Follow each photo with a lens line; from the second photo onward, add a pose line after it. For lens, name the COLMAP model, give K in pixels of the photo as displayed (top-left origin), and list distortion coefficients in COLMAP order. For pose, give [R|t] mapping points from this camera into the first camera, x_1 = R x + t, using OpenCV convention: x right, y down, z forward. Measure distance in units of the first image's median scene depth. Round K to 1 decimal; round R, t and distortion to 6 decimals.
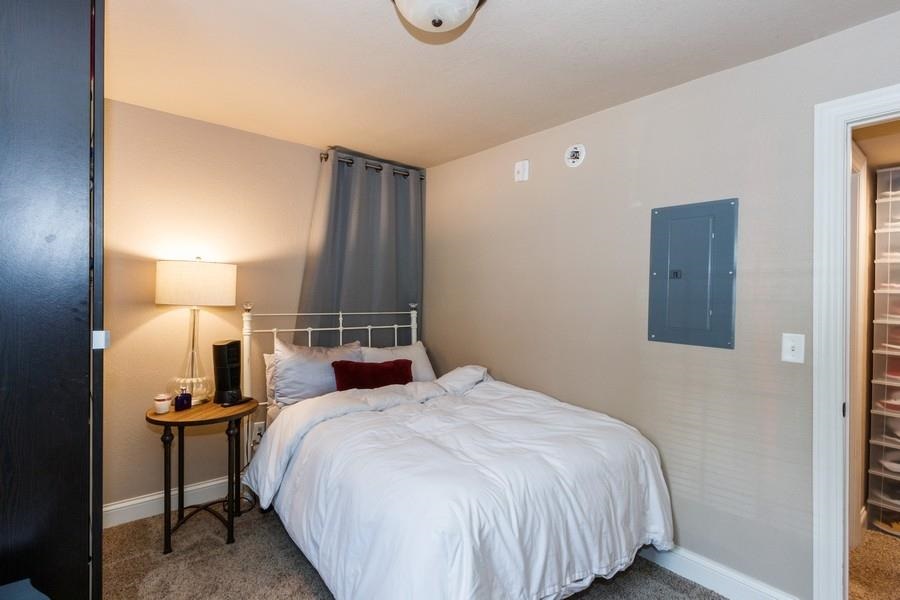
lens RADIAL K [[418.1, 0, 451.6], [0, 418.1, 298.6], [0, 0, 1]] dist [0.007801, -0.001513]
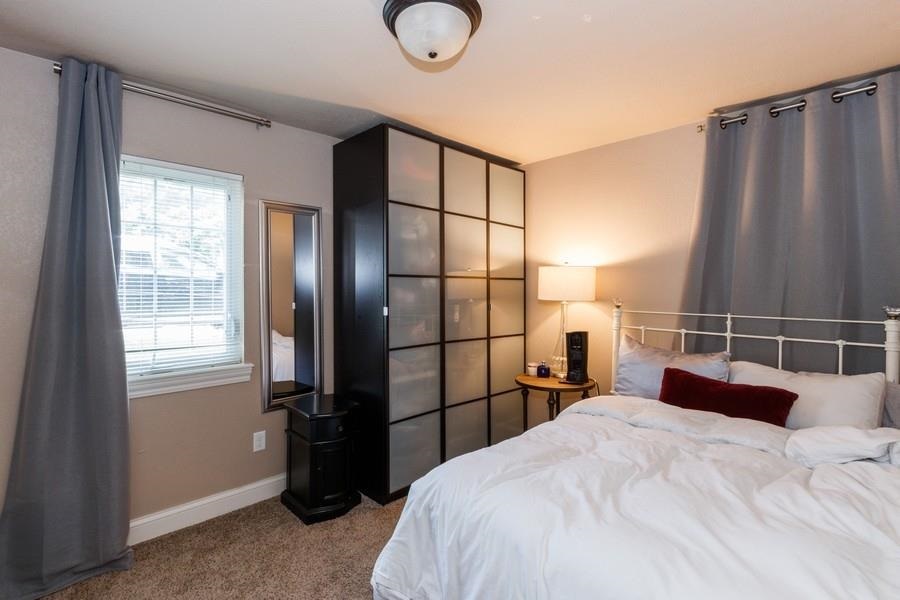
lens RADIAL K [[418.1, 0, 451.5], [0, 418.1, 296.8], [0, 0, 1]] dist [0.007801, -0.001513]
pose [[0.119360, 0.005310, -0.992837, 0.478832], [-0.014615, 0.999887, 0.003591, 0.004387], [0.992743, 0.014082, 0.119424, 0.394842]]
